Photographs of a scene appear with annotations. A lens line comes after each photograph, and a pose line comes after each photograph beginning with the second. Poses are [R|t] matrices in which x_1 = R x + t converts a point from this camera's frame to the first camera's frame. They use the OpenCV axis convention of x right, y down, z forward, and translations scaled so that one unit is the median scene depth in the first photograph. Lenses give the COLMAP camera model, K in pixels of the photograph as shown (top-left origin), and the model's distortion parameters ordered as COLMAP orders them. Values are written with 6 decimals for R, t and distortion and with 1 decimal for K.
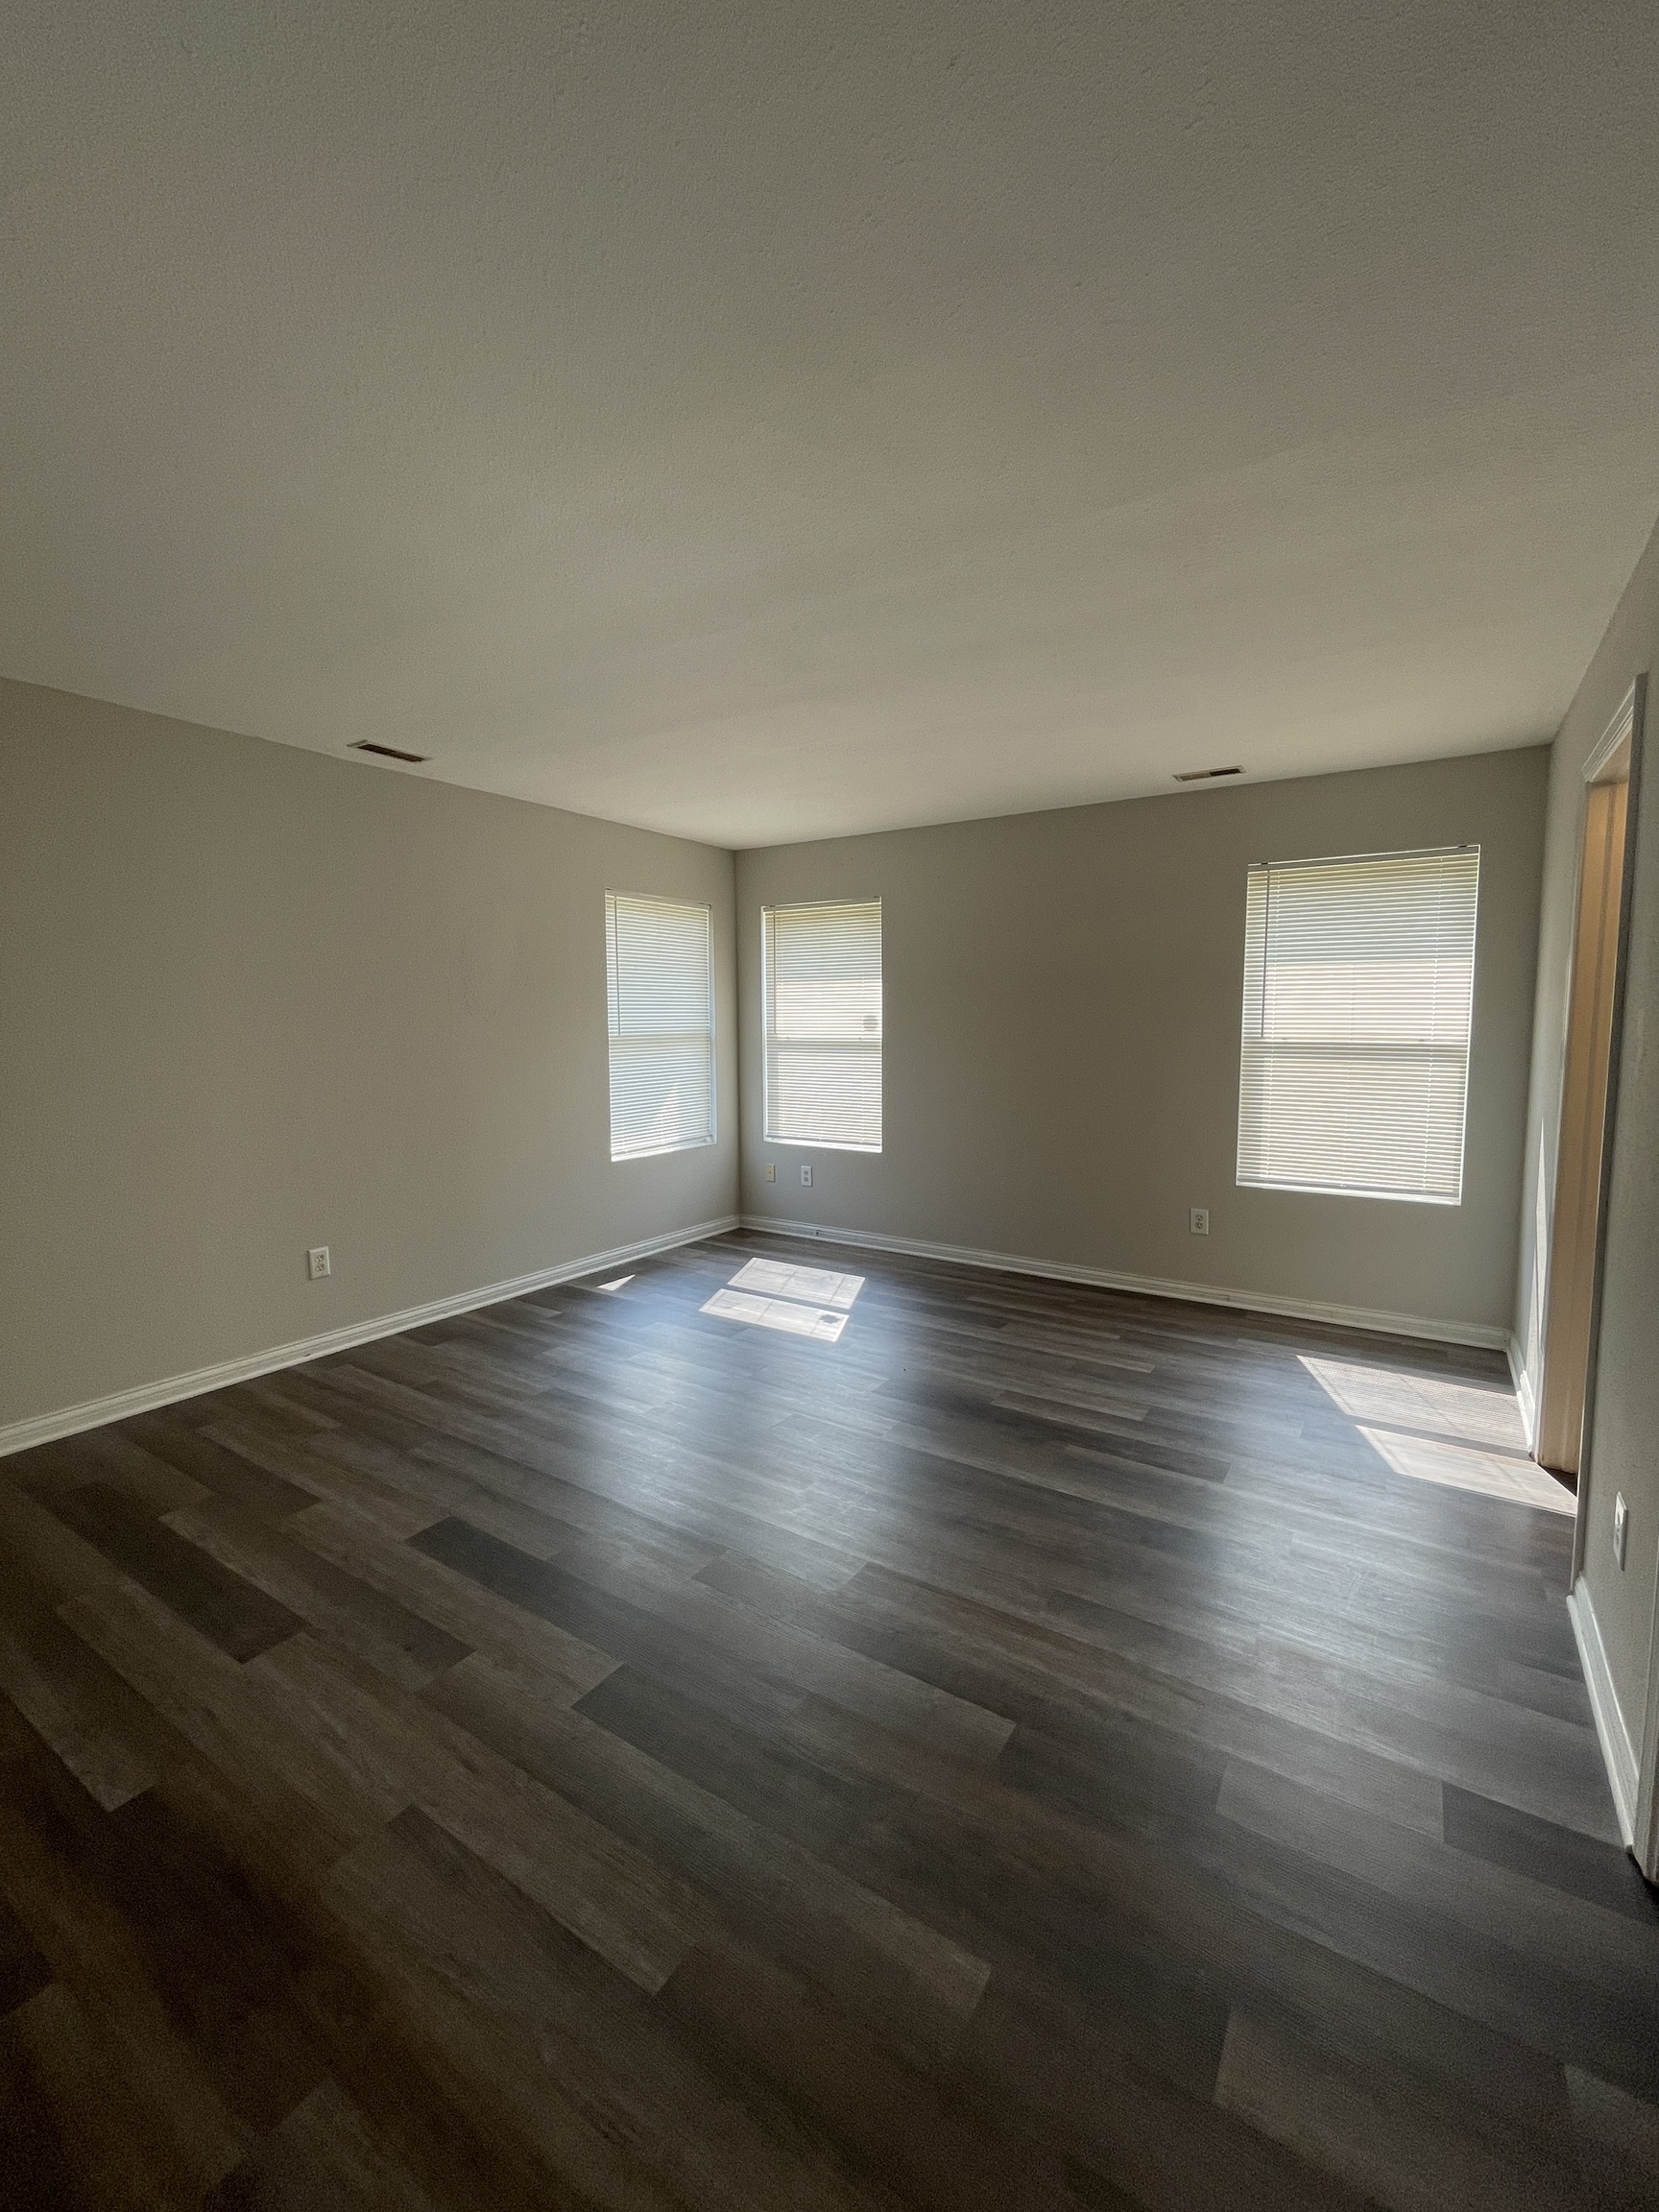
lens RADIAL K [[901.1, 0, 837.1], [0, 901.1, 1097.7], [0, 0, 1]] dist [0.001204, 0.000218]
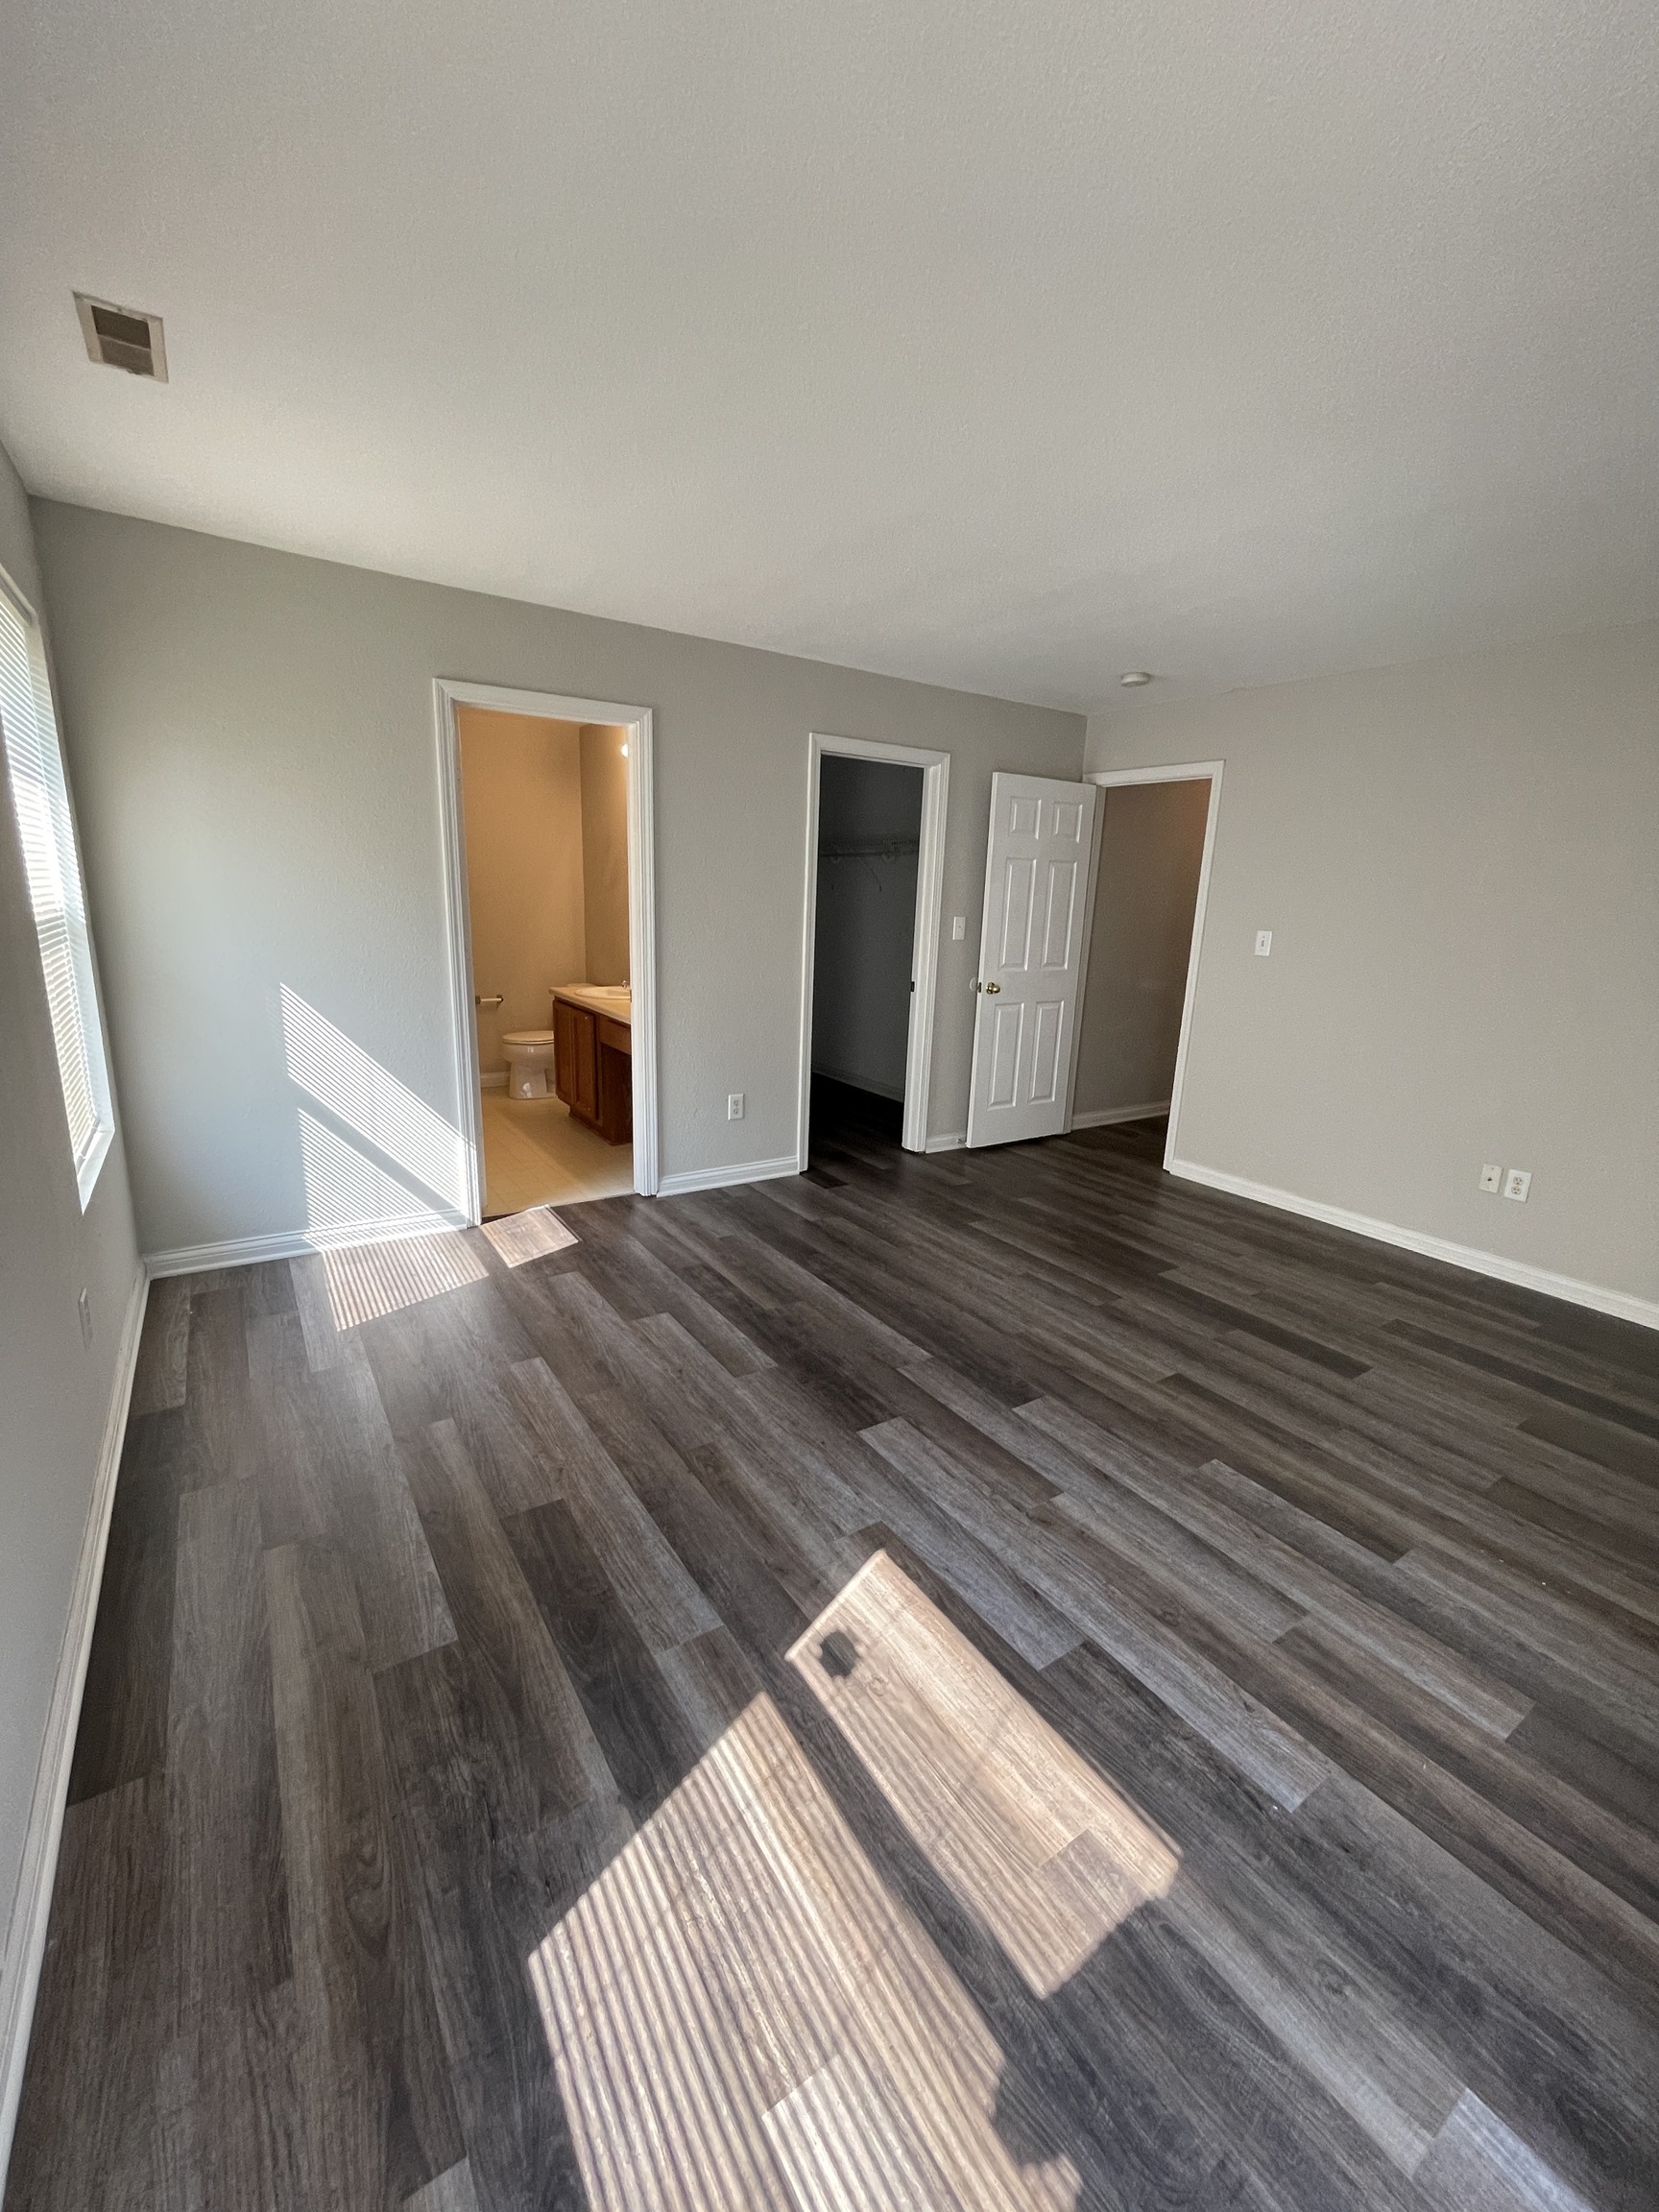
lens RADIAL K [[901.1, 0, 837.1], [0, 901.1, 1097.7], [0, 0, 1]] dist [0.001204, 0.000218]
pose [[-0.917848, -0.123768, 0.377141, -0.155248], [-0.002986, 0.952269, 0.305245, -0.148098], [-0.396920, 0.279043, -0.874408, 1.509299]]
